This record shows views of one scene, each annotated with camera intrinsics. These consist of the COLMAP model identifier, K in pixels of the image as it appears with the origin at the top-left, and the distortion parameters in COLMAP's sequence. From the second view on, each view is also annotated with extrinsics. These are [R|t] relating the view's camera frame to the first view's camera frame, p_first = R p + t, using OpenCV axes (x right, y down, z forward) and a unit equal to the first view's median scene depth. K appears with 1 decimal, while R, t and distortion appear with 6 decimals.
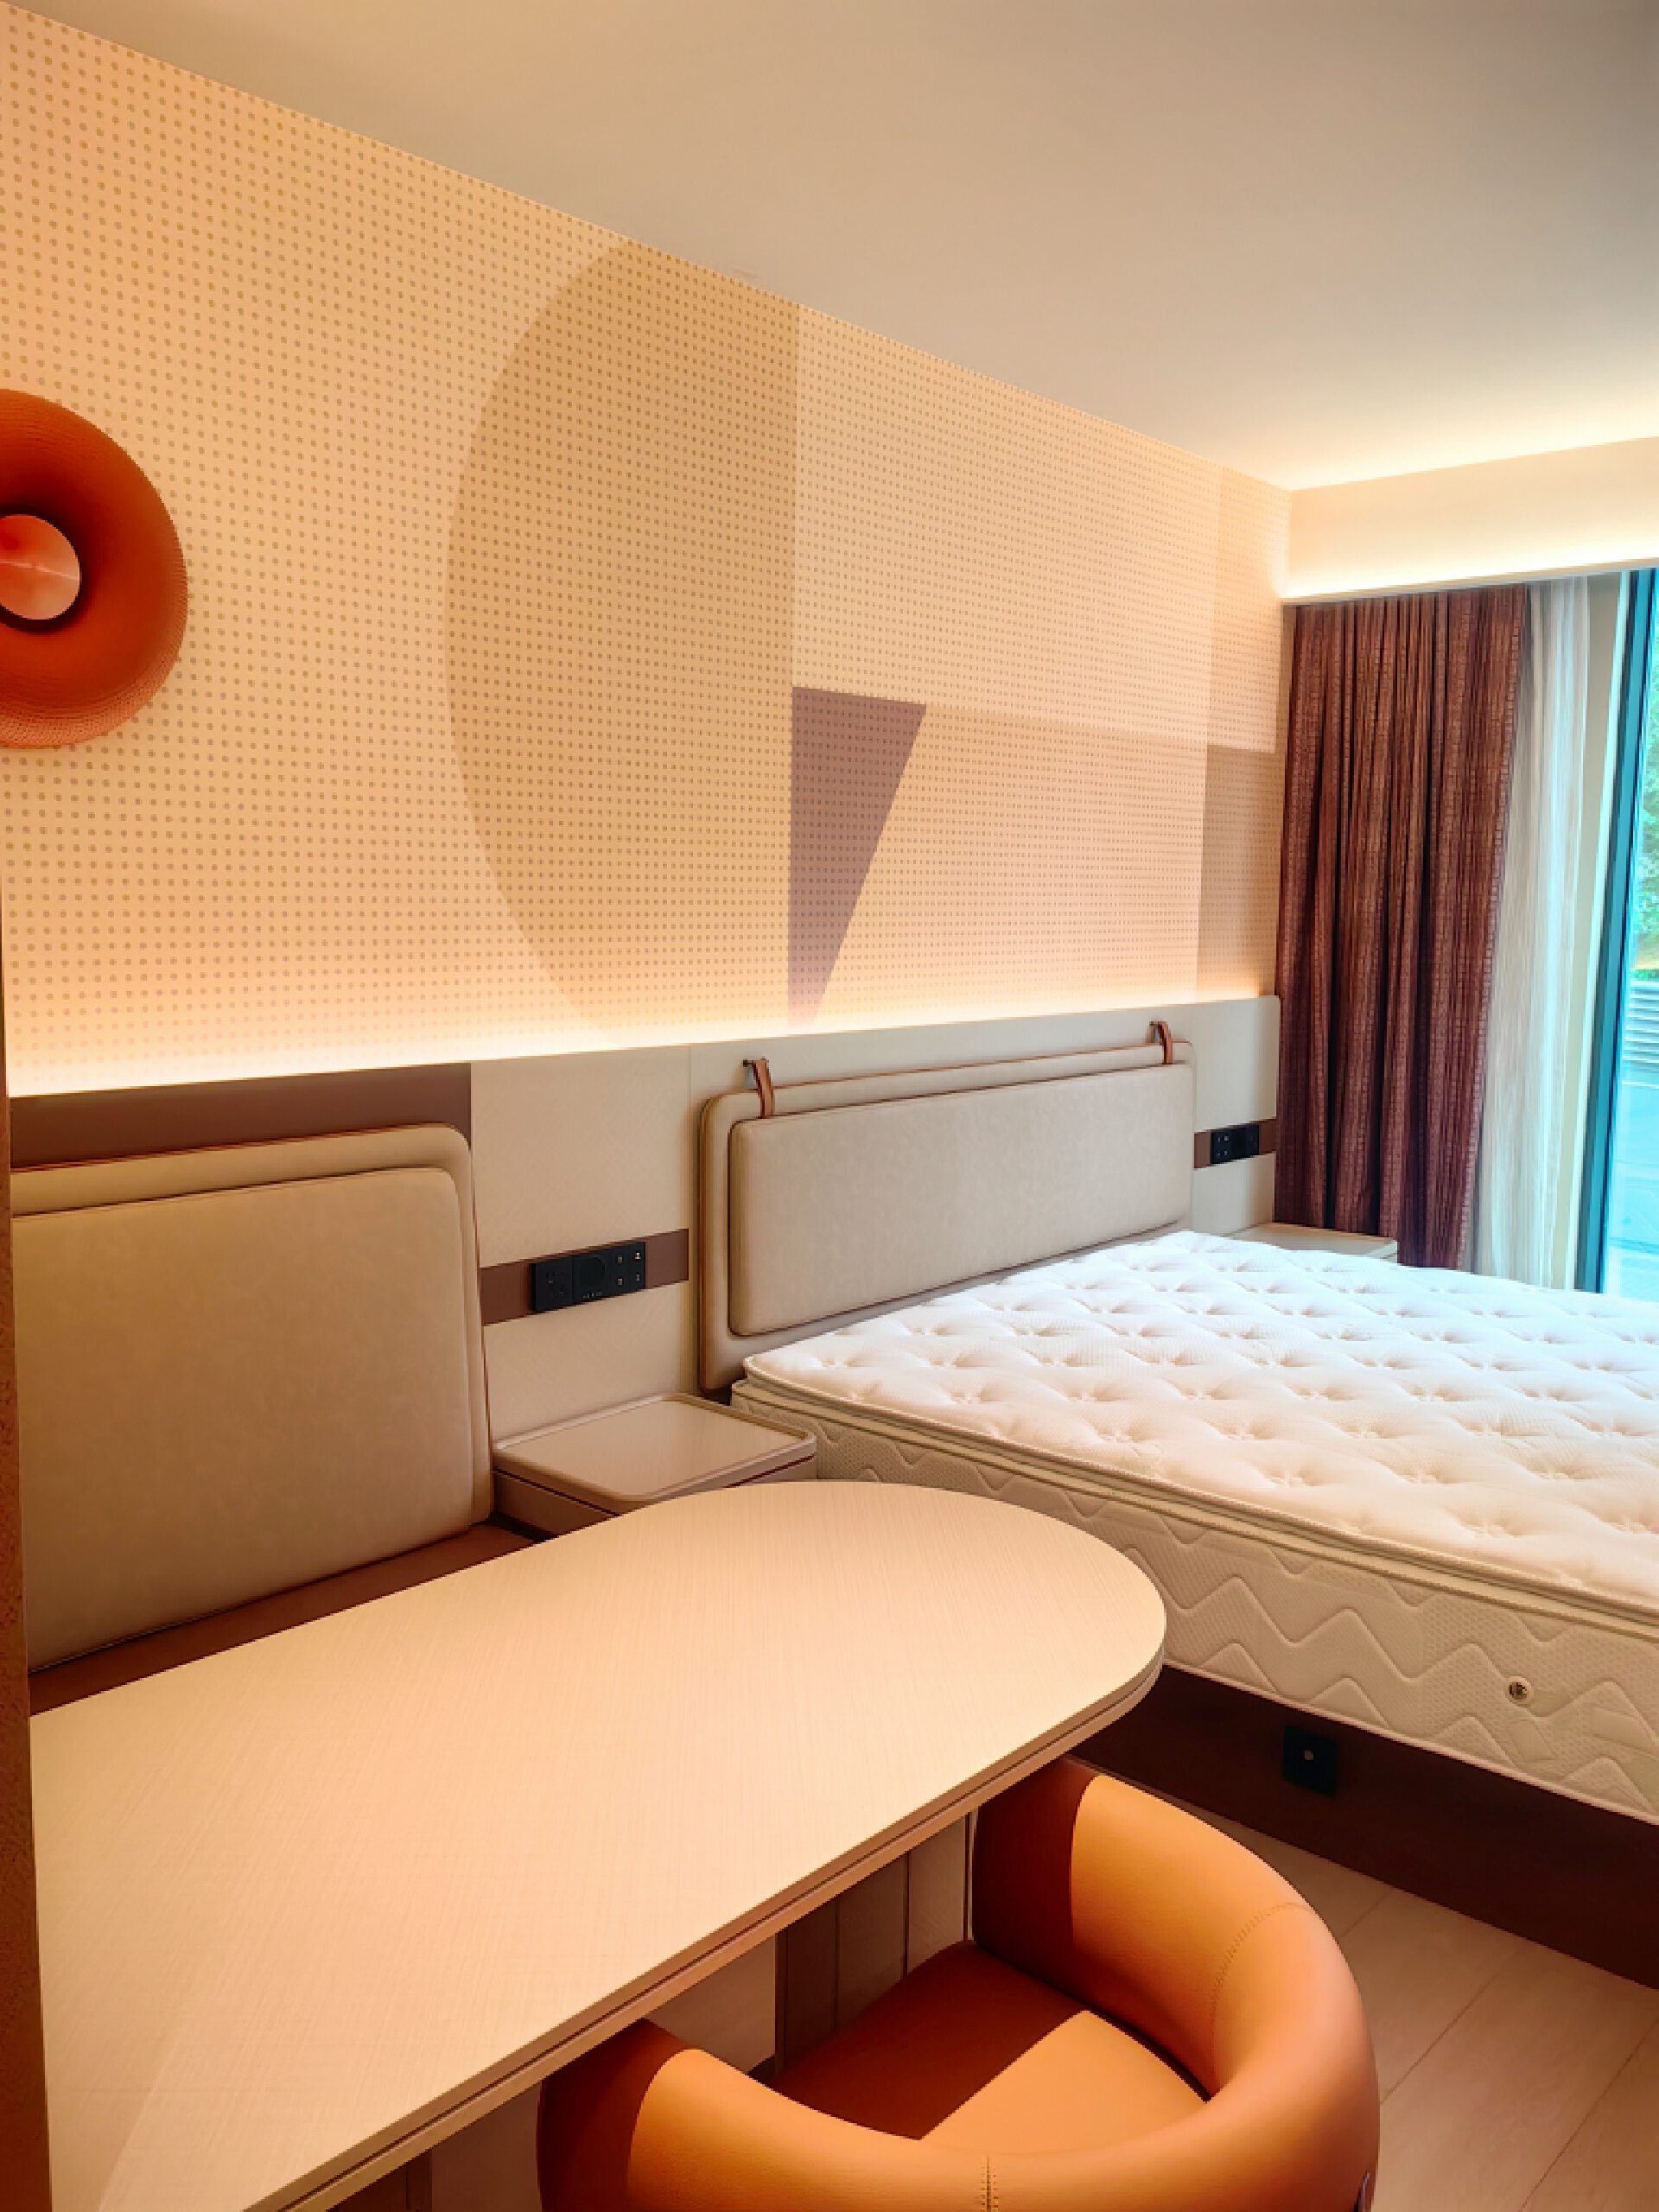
lens RADIAL K [[1726.5, 0, 821.1], [0, 1726.5, 1098.0], [0, 0, 1]] dist [0.060790, -0.080066]
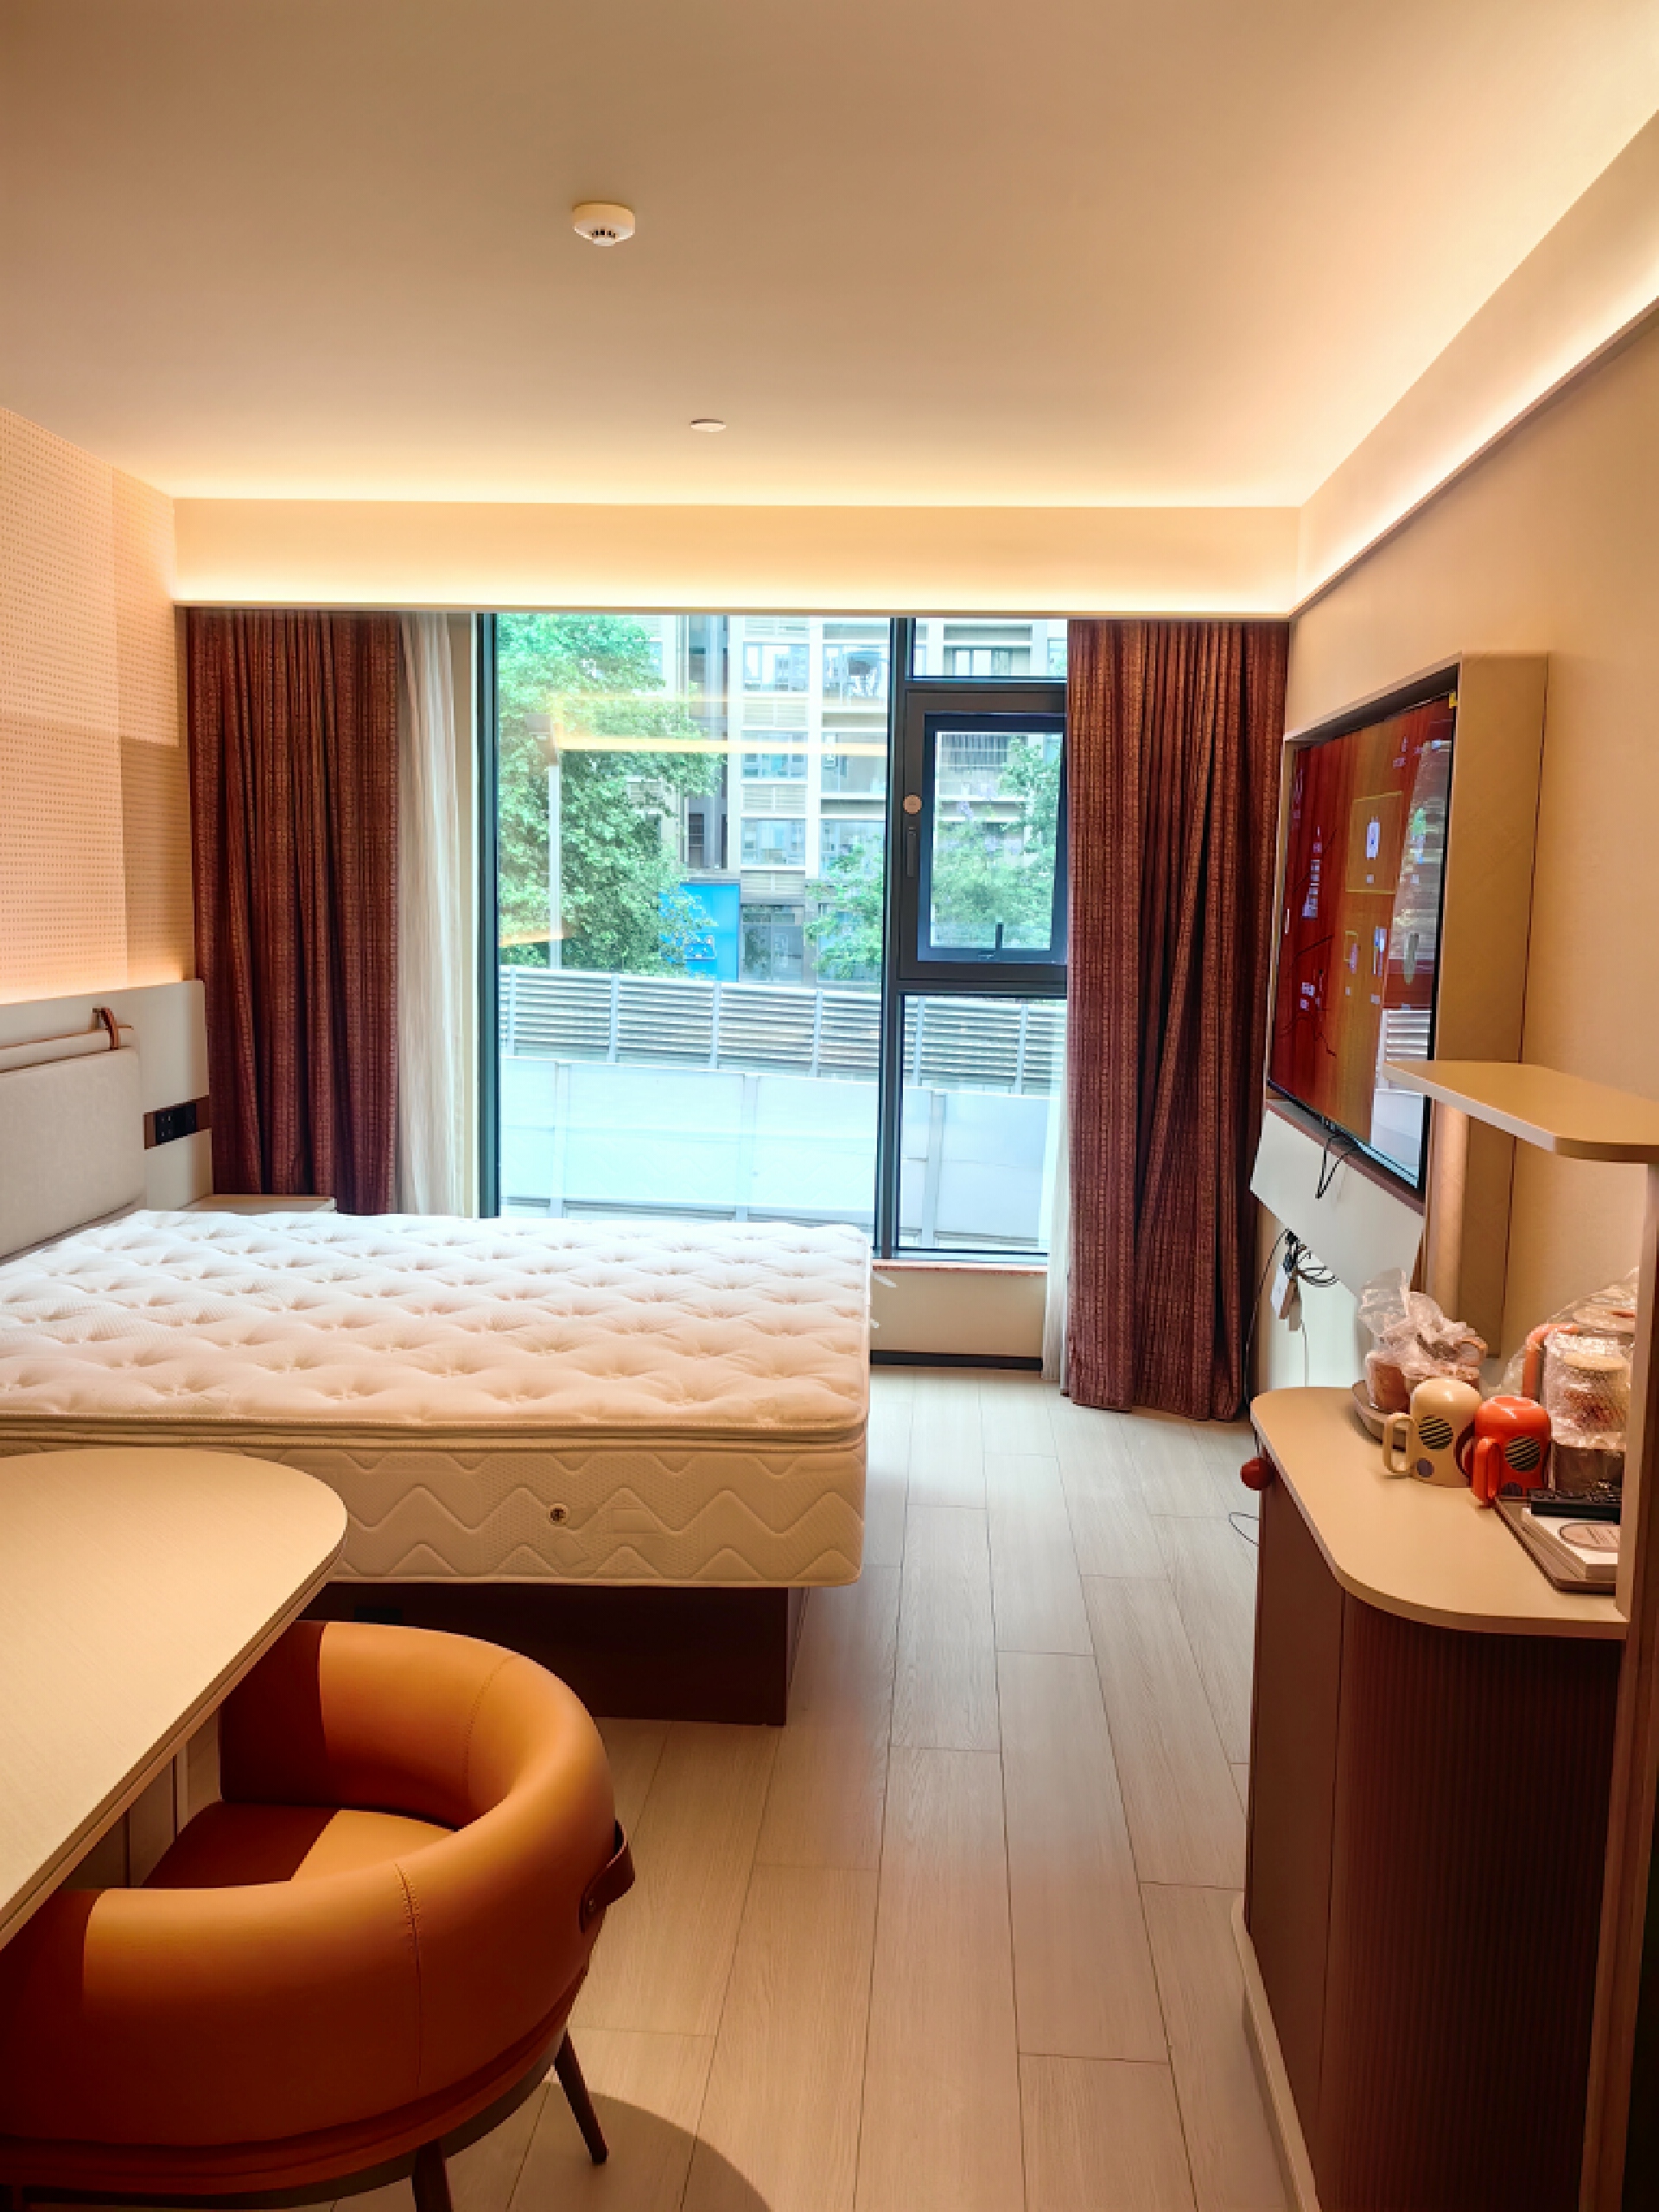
lens RADIAL K [[1726.5, 0, 821.1], [0, 1726.5, 1098.0], [0, 0, 1]] dist [0.060790, -0.080066]
pose [[0.778397, -0.074316, 0.623358, -0.111552], [0.068842, 0.997085, 0.032907, 0.004078], [-0.623986, 0.017299, 0.781244, -0.058838]]
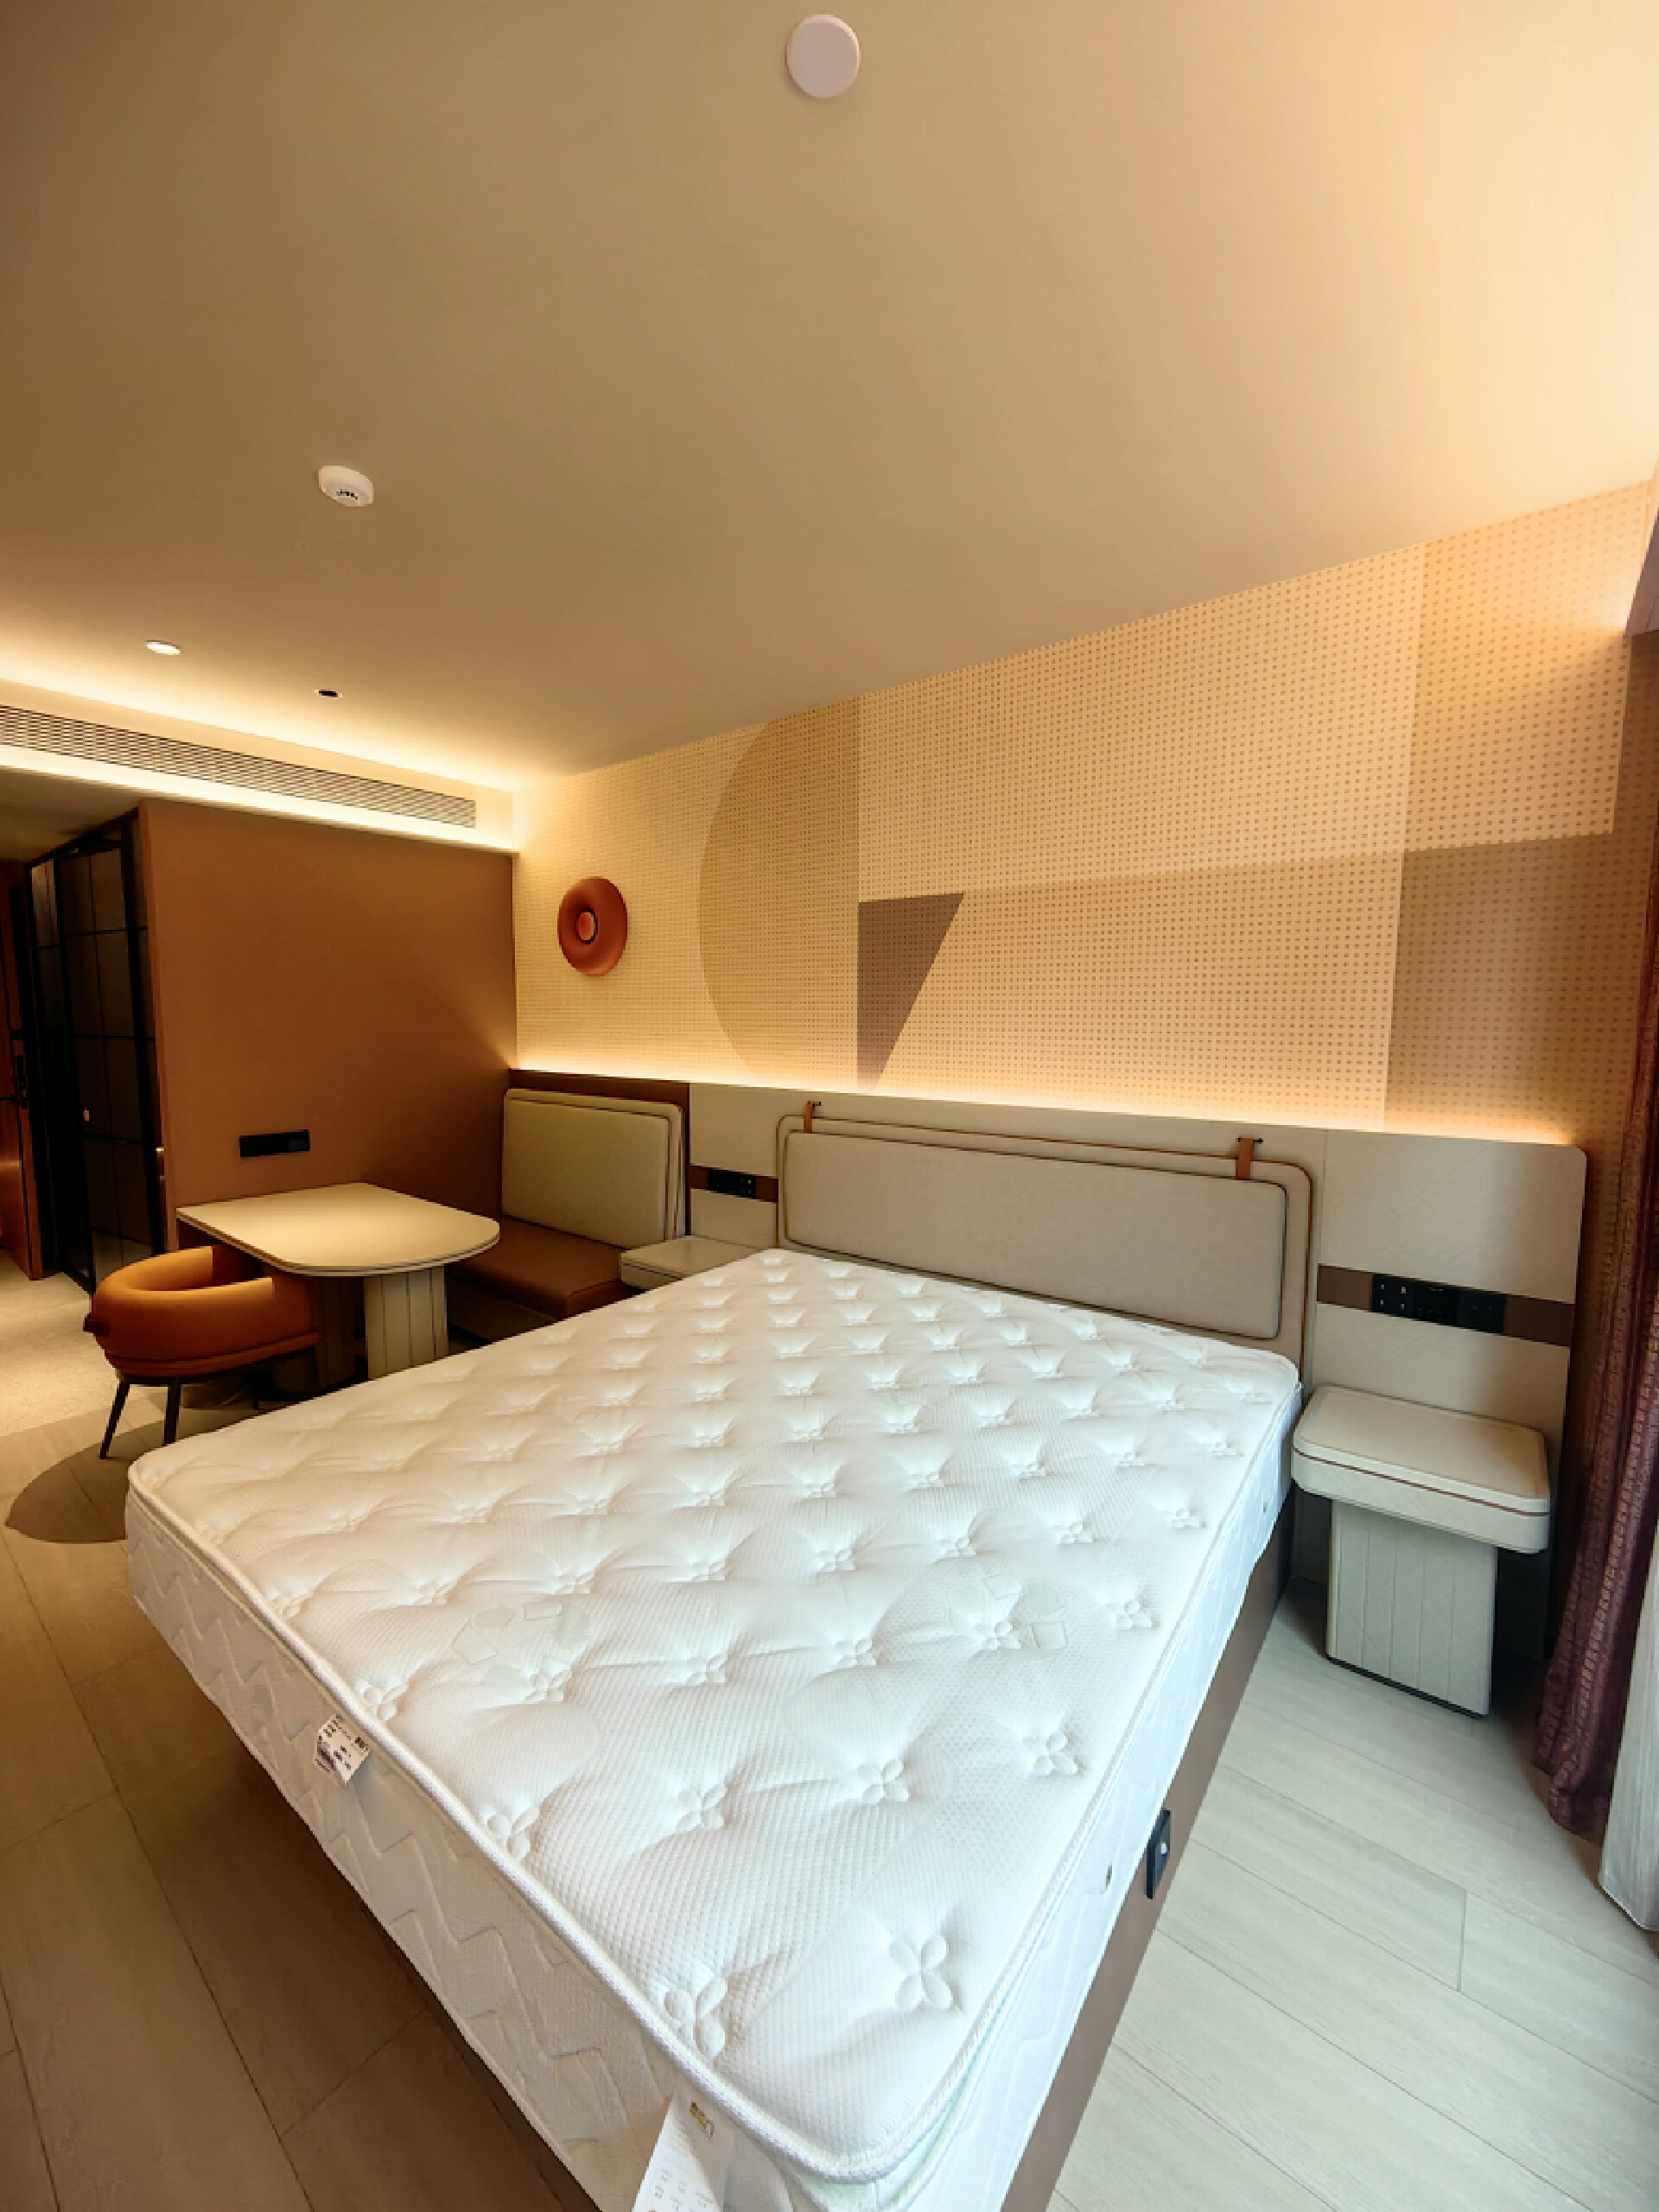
lens RADIAL K [[868.9, 0, 829.5], [0, 868.9, 1106.0], [0, 0, 1]] dist [0.001725, 0.001409]
pose [[0.079797, 0.088746, -0.992853, 1.151698], [-0.127002, 0.988817, 0.078177, -0.119060], [0.988687, 0.119856, 0.090175, 1.160368]]
